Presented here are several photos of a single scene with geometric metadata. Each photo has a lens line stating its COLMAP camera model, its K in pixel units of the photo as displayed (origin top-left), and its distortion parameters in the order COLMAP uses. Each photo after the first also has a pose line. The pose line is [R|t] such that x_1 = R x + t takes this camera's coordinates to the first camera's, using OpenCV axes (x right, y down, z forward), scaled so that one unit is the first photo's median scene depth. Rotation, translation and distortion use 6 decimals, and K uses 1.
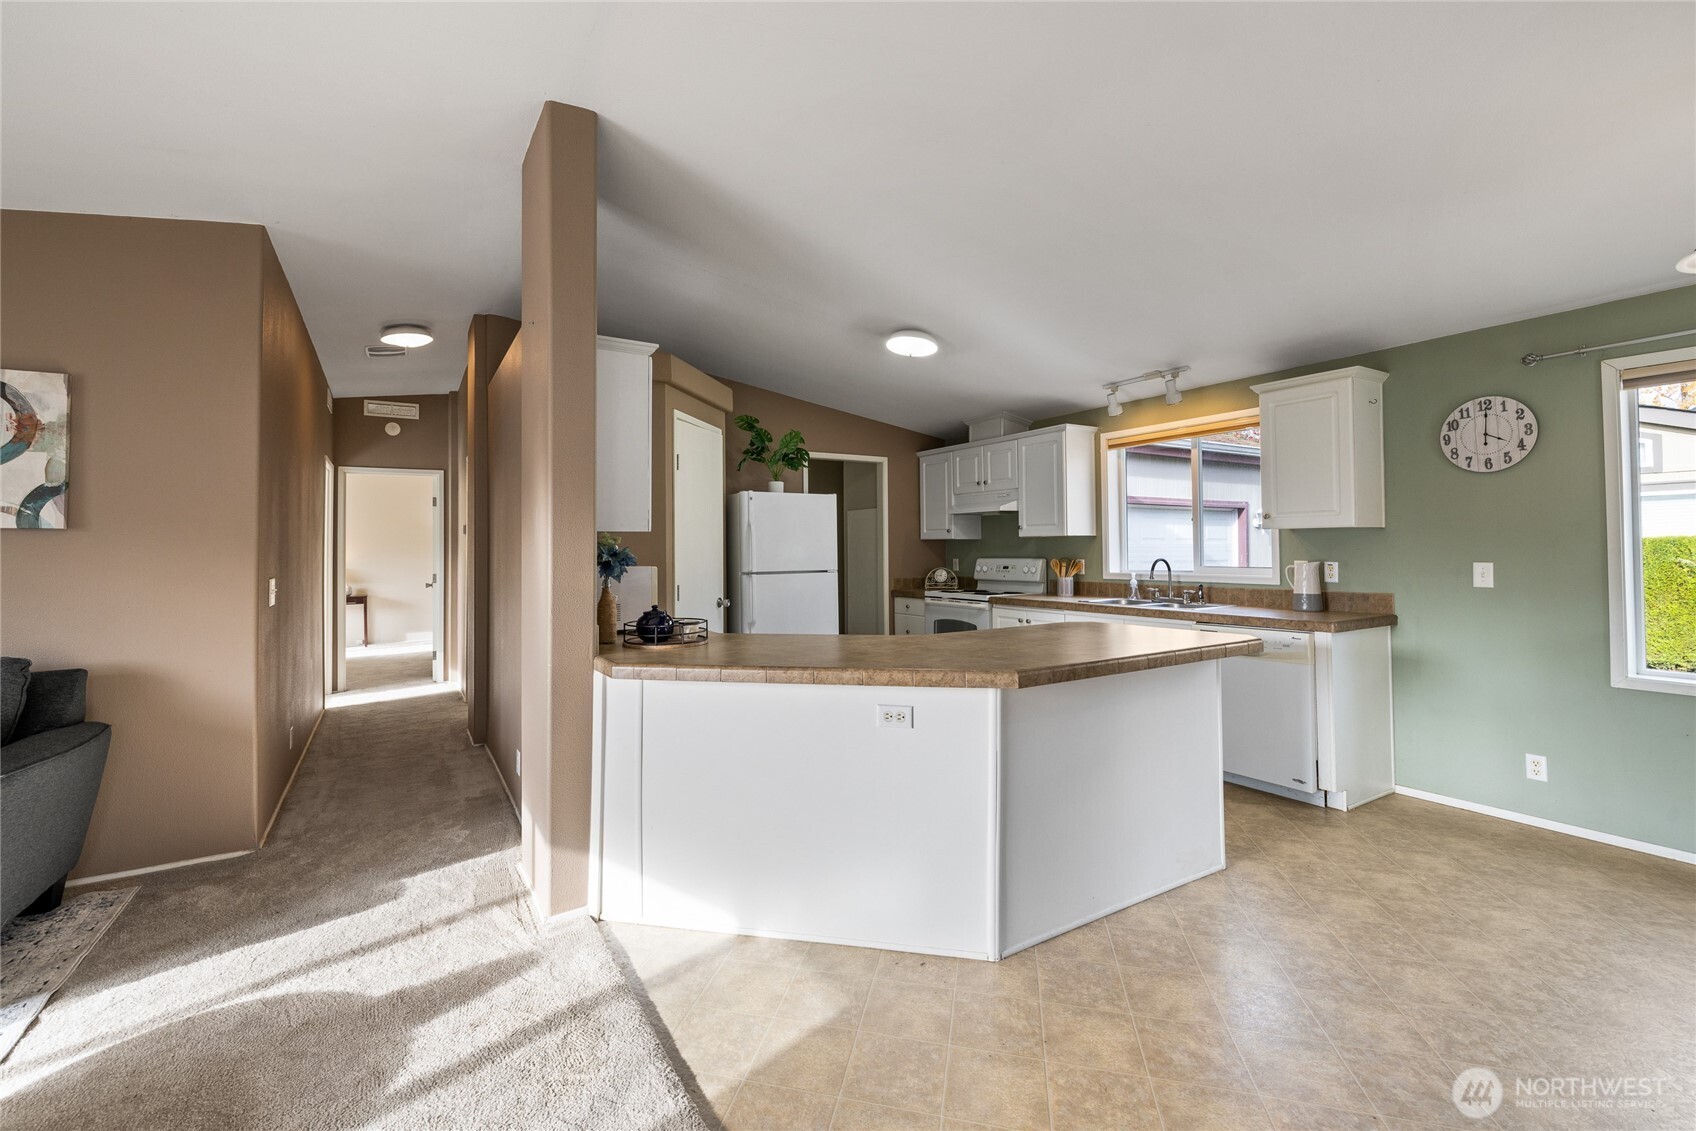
lens RADIAL K [[724.4, 0, 825.6], [0, 724.4, 534.8], [0, 0, 1]] dist [0.001390, 0.000540]
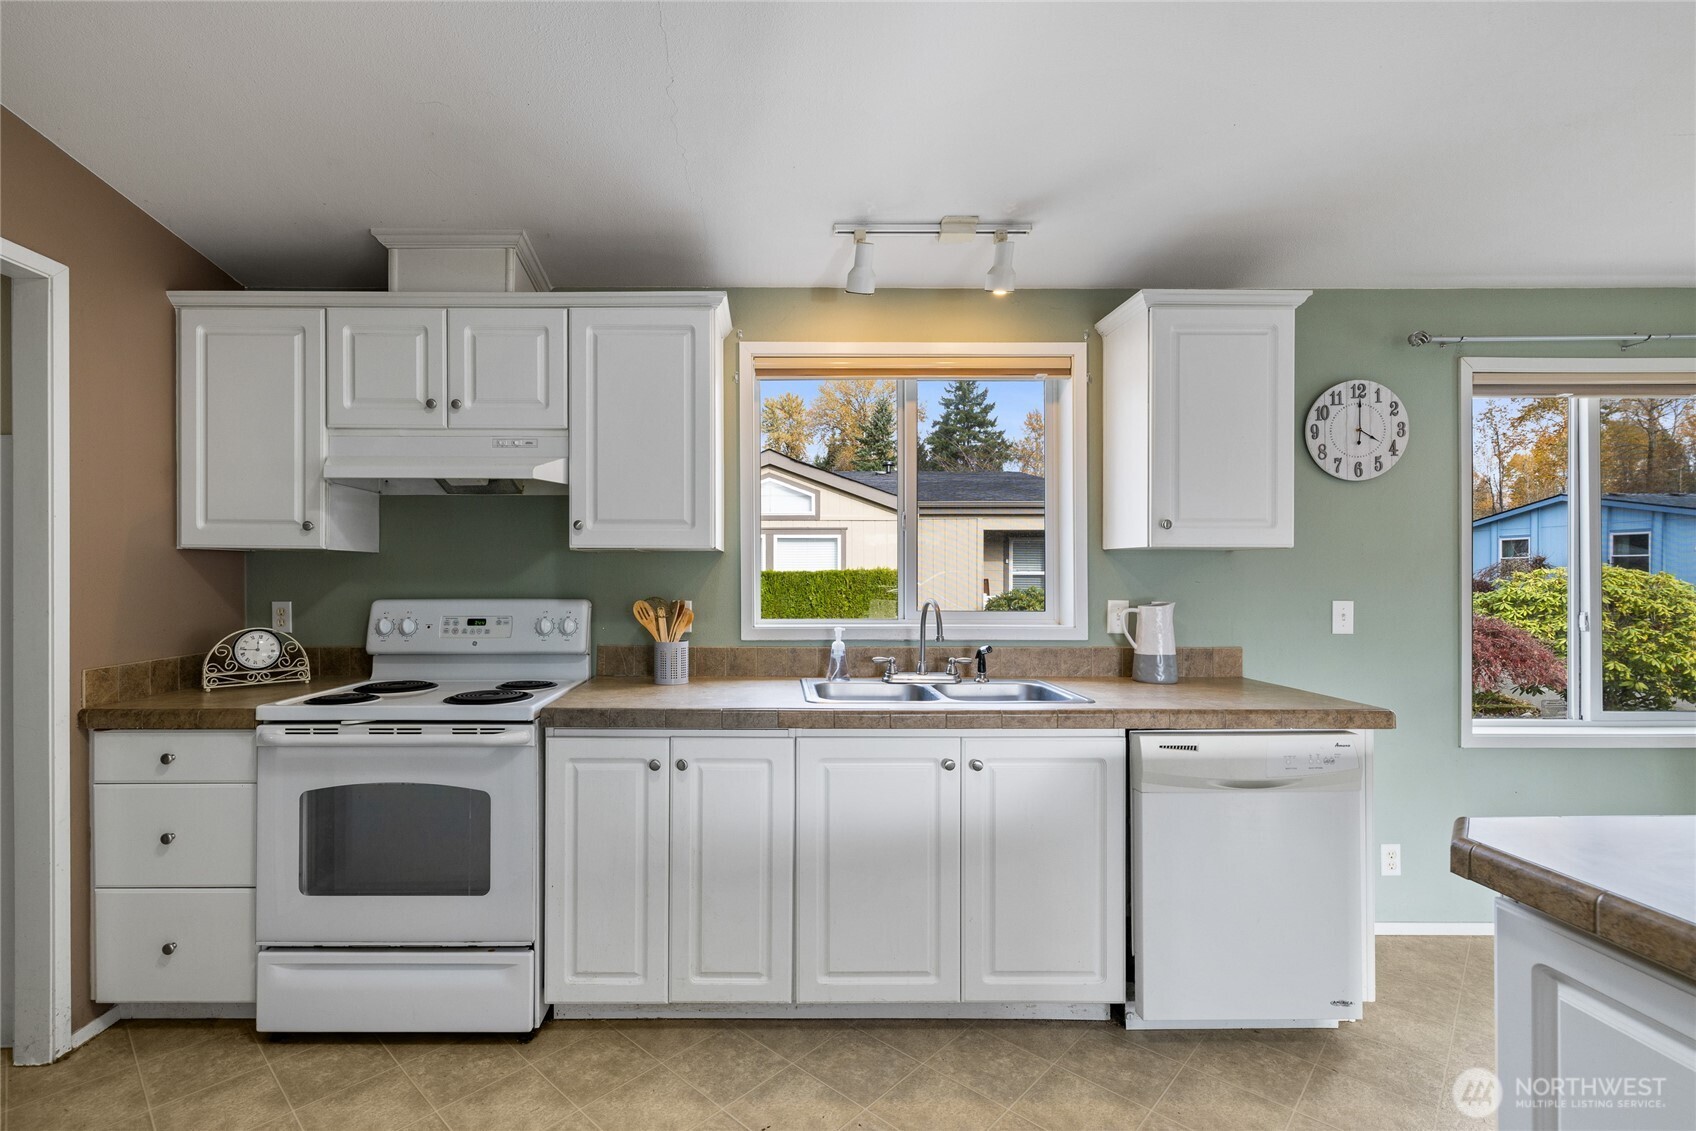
lens RADIAL K [[742.0, 0, 776.7], [0, 742.0, 575.1], [0, 0, 1]] dist [-0.000517, 0.000078]
pose [[0.507147, 0.008963, 0.861813, -0.037767], [-0.023147, 0.999727, 0.003224, 0.015936], [-0.861549, -0.021584, 0.507216, 0.787441]]
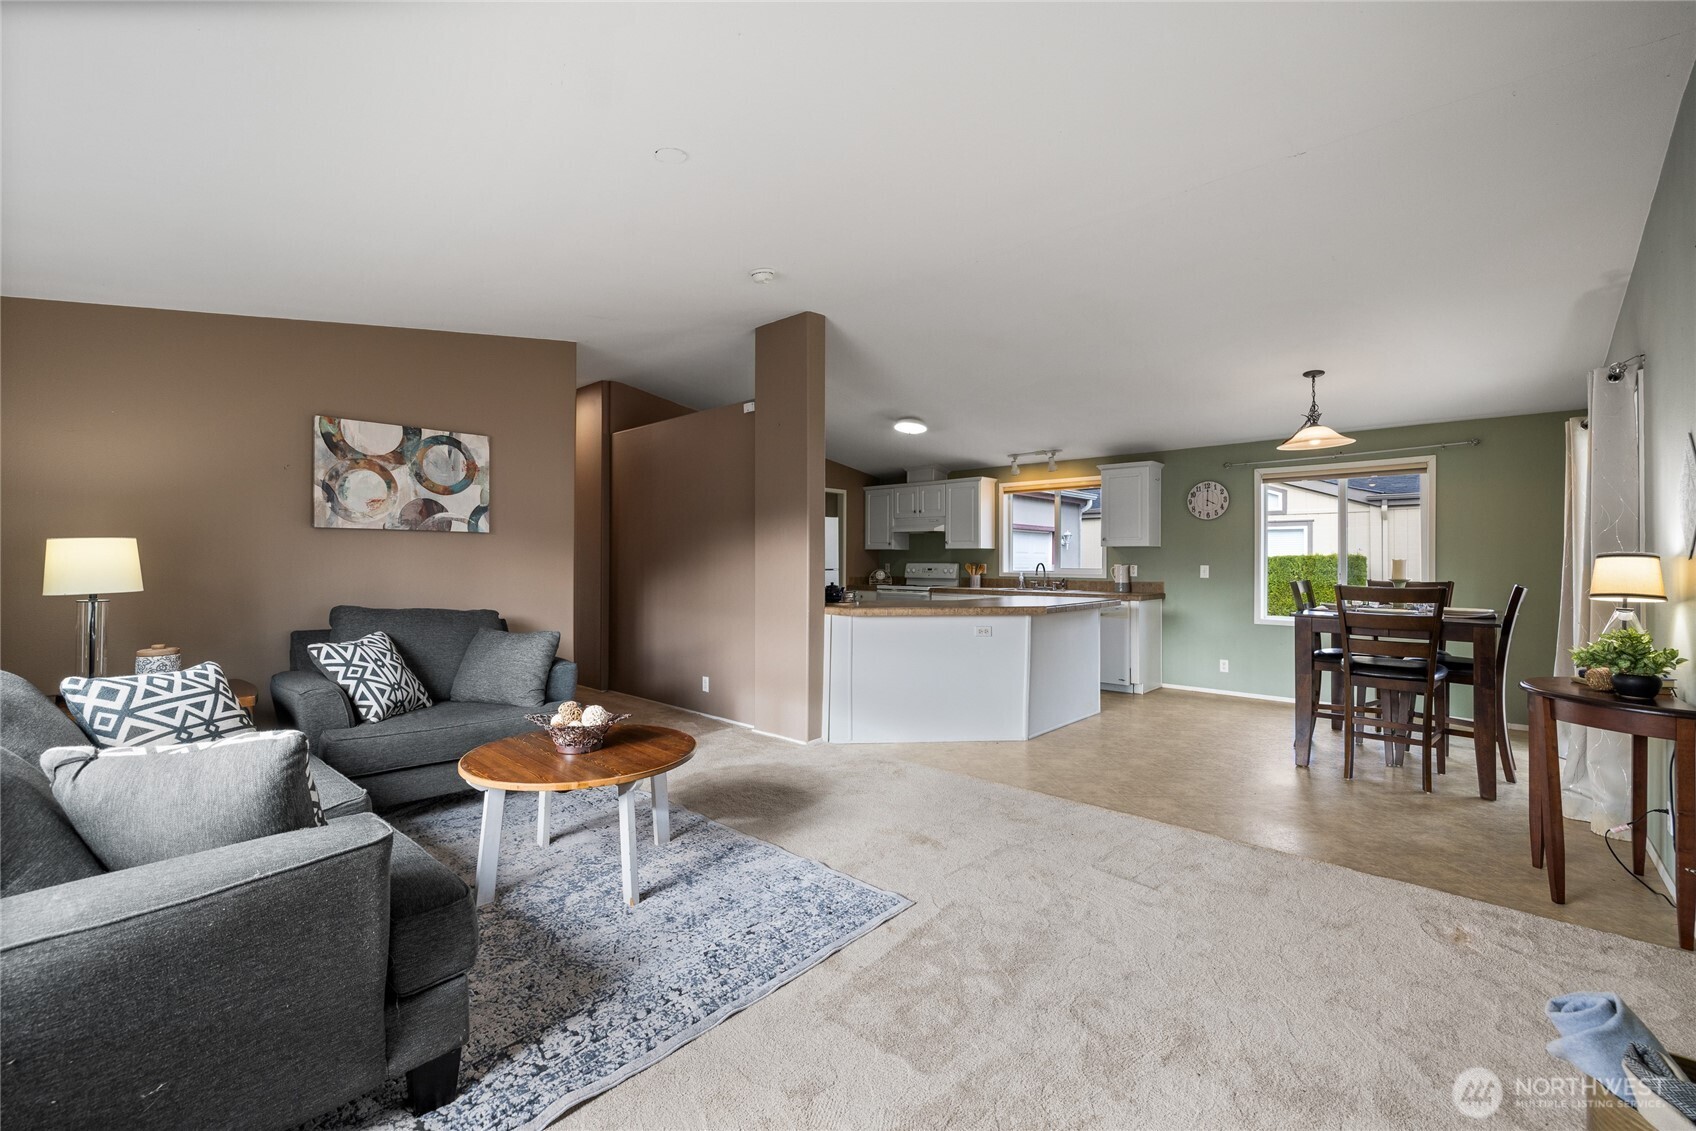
lens RADIAL K [[713.9, 0, 822.5], [0, 713.9, 557.6], [0, 0, 1]] dist [-0.000738, 0.000244]
pose [[0.962865, 0.013680, 0.269635, -0.434554], [-0.017954, 0.999749, 0.013391, 0.007058], [-0.269384, -0.017735, 0.962870, -0.414122]]
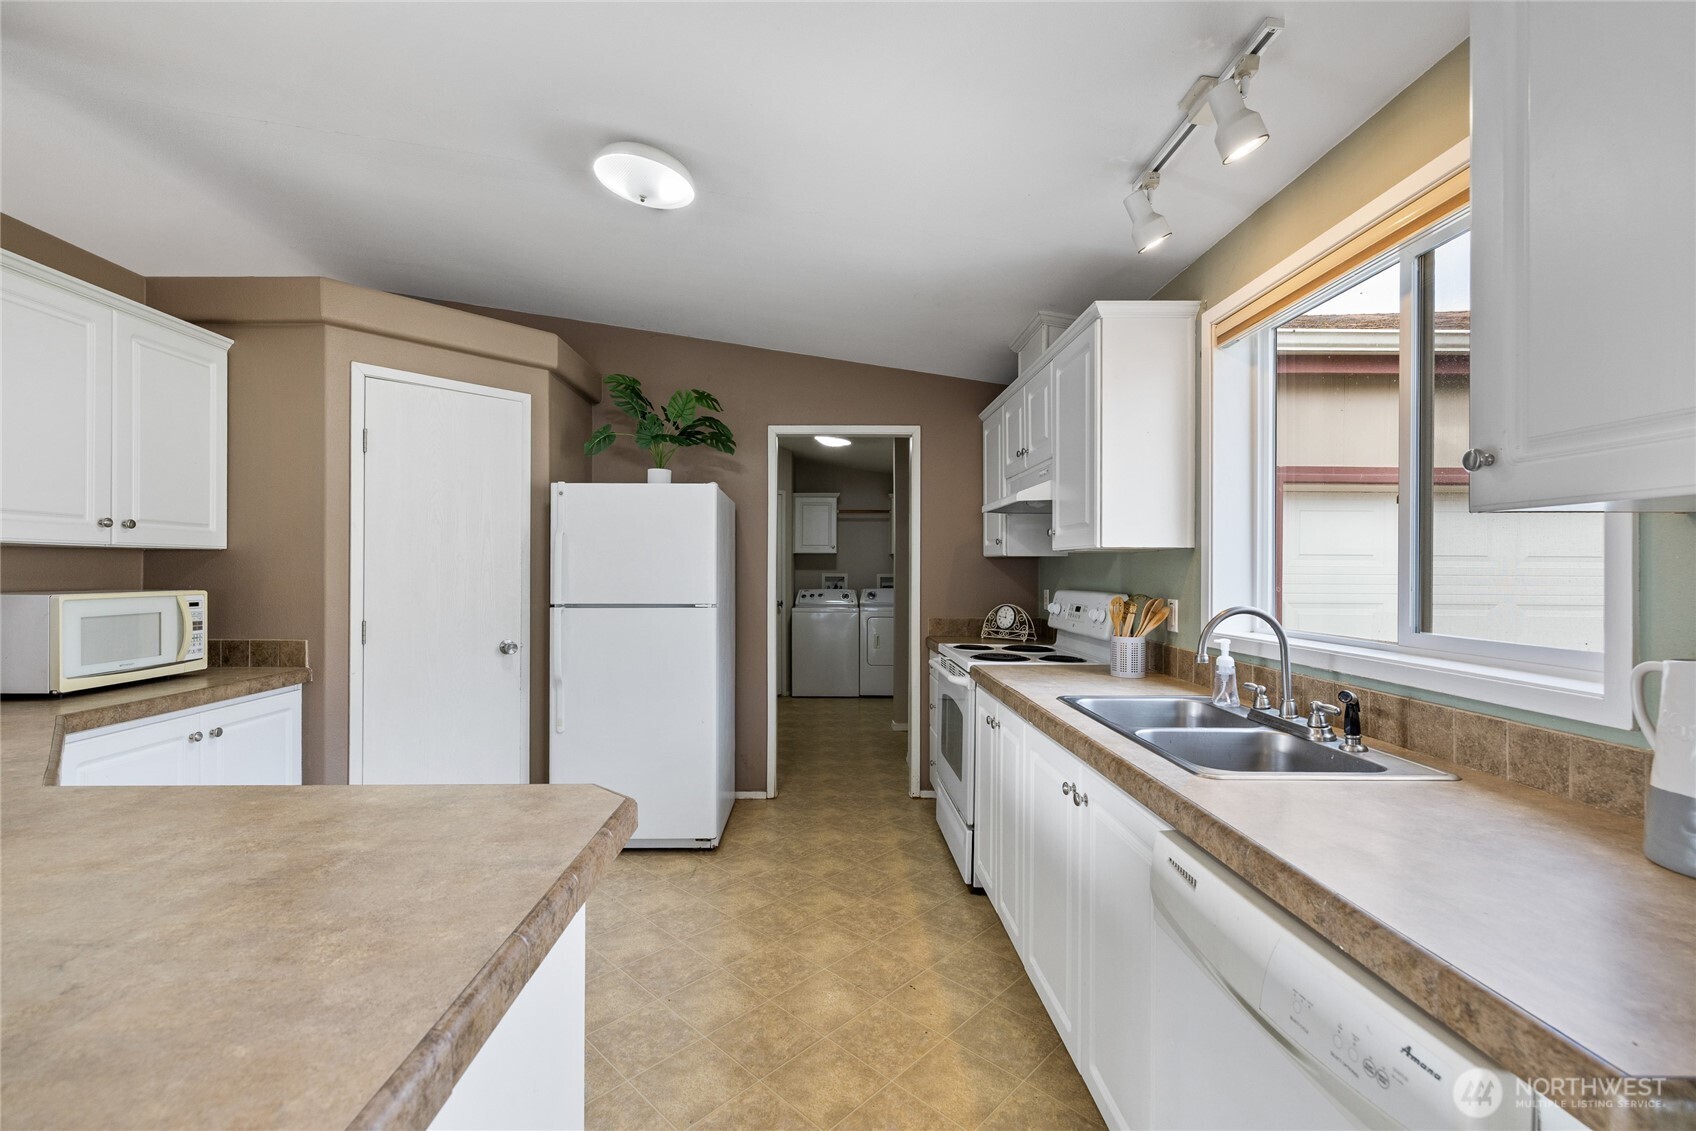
lens RADIAL K [[725.6, 0, 815.9], [0, 725.6, 568.4], [0, 0, 1]] dist [0.001687, 0.000323]
pose [[0.858507, 0.010059, -0.512703, 0.441572], [0.000475, 0.999792, 0.020410, 0.005104], [0.512802, -0.017766, 0.858323, 0.545563]]
